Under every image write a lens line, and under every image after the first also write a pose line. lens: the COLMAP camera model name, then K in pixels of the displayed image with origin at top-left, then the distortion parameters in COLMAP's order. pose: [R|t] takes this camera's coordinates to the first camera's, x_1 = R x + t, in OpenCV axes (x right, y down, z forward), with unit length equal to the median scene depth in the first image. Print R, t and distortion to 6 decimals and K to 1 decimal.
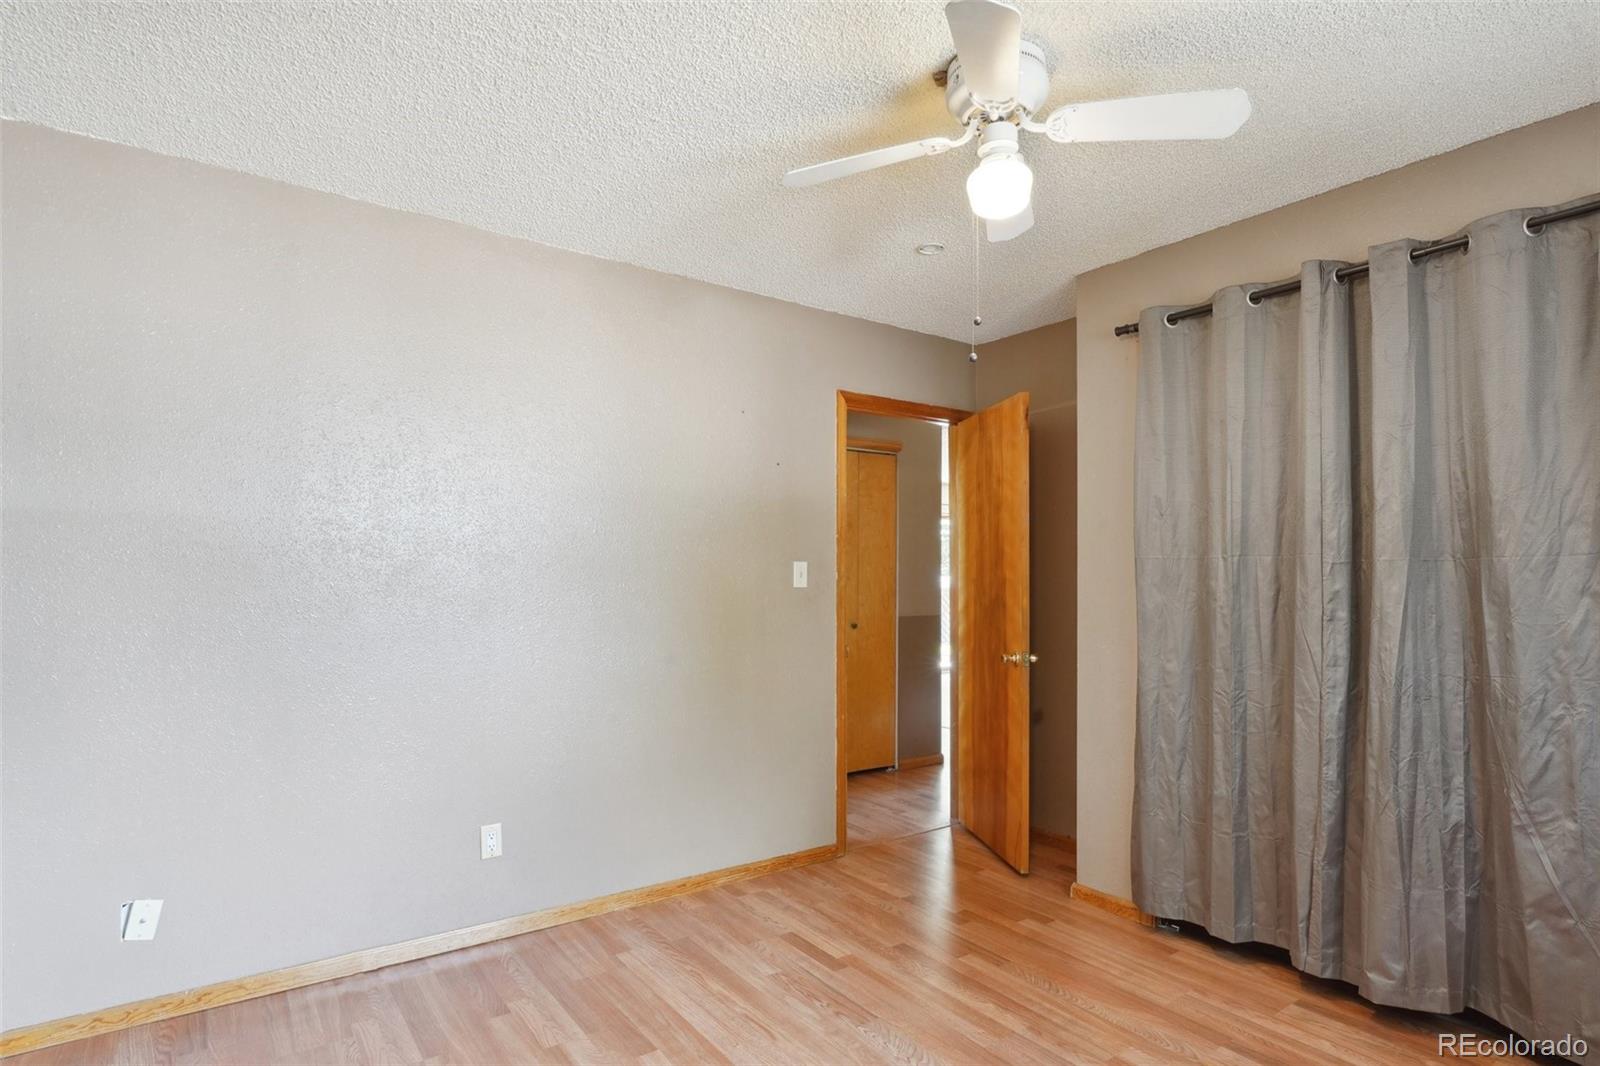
lens RADIAL K [[836.0, 0, 837.7], [0, 836.0, 561.2], [0, 0, 1]] dist [-0.015510, 0.002063]
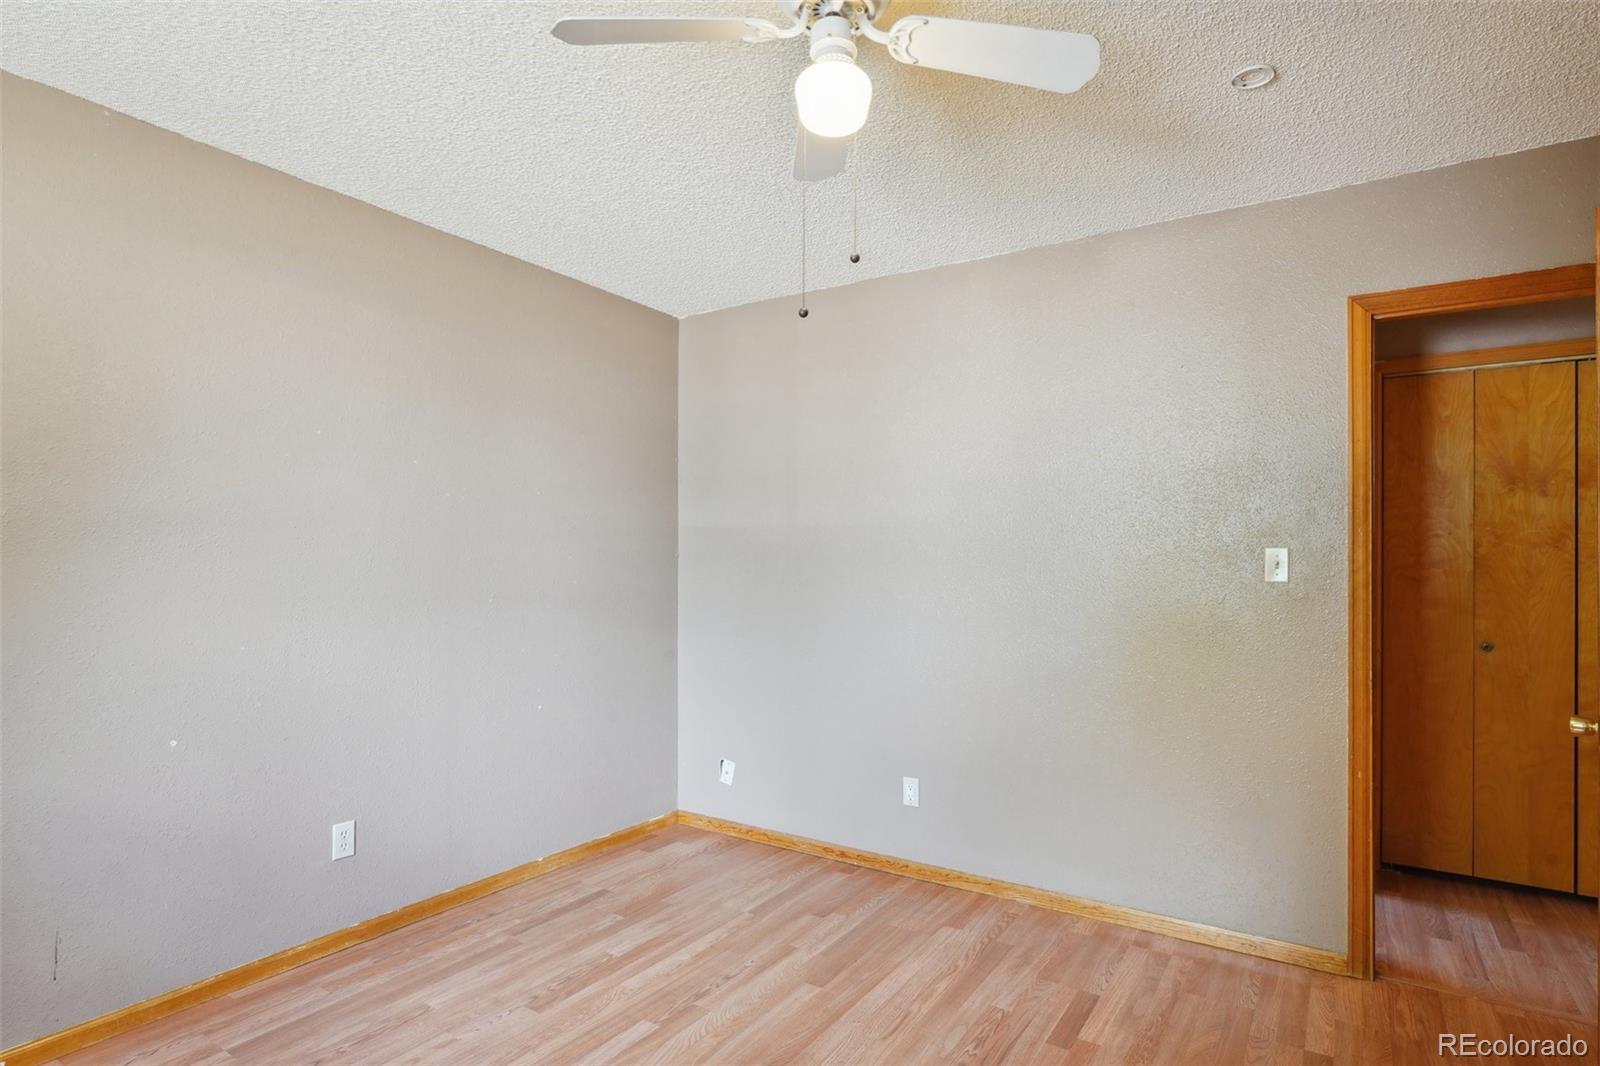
lens RADIAL K [[836.0, 0, 837.7], [0, 836.0, 561.2], [0, 0, 1]] dist [-0.015510, 0.002063]
pose [[0.367756, -0.010606, -0.929862, 0.656722], [0.003771, 0.999944, -0.009914, 0.024347], [0.929915, 0.000140, 0.367775, 0.486265]]
